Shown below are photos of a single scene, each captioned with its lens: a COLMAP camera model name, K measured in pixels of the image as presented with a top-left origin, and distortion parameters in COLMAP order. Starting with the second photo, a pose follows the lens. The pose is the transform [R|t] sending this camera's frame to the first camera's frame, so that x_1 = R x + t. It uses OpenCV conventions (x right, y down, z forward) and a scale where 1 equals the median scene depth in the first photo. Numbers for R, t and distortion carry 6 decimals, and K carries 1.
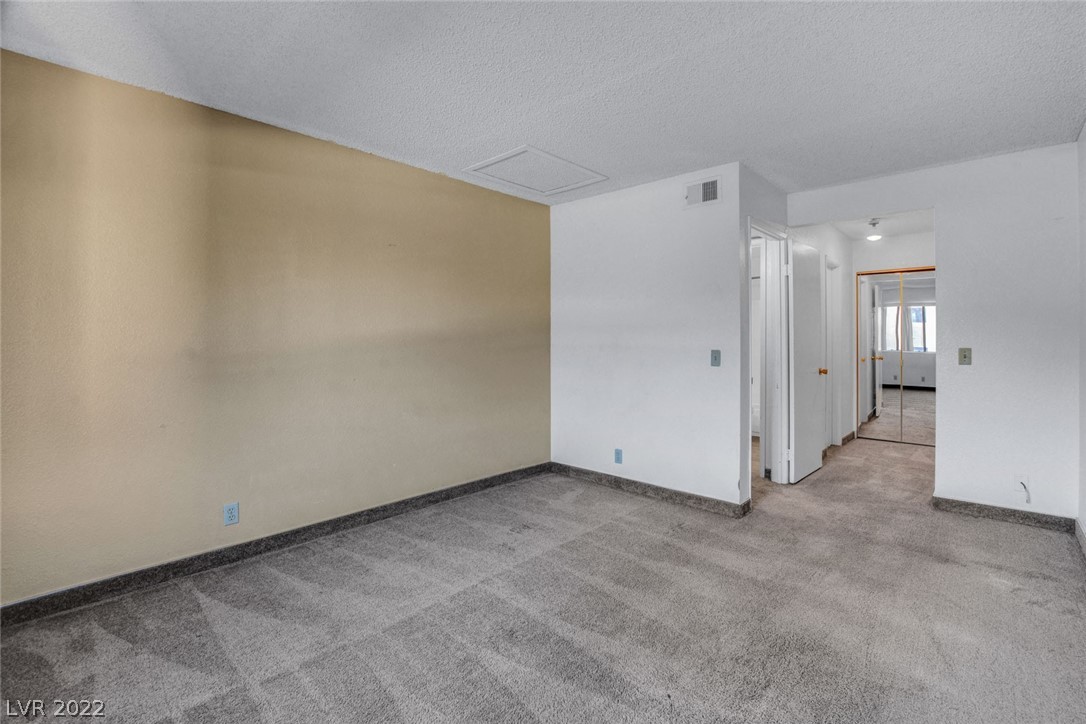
lens RADIAL K [[494.8, 0, 537.8], [0, 494.8, 354.8], [0, 0, 1]] dist [-0.017030, -0.000043]
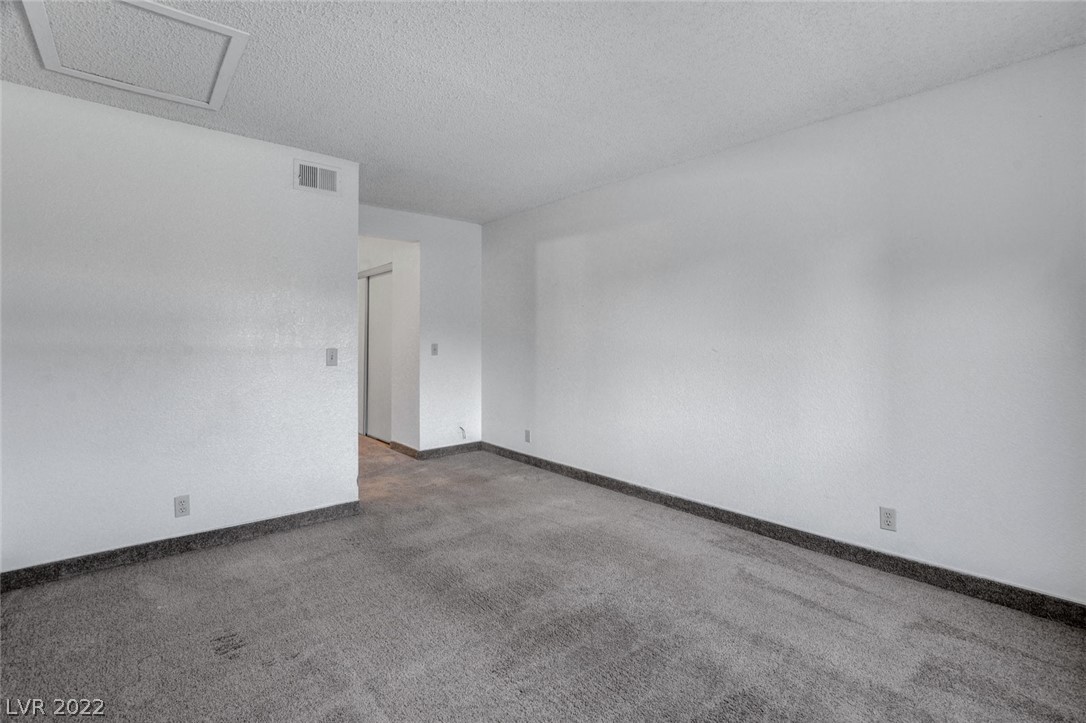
lens RADIAL K [[494.8, 0, 551.7], [0, 494.8, 343.5], [0, 0, 1]] dist [-0.017030, -0.000043]
pose [[0.098373, -0.003500, 0.995143, -0.622490], [0.040287, 0.999188, -0.000468, -0.000205], [-0.994334, 0.040138, 0.098434, 0.554394]]
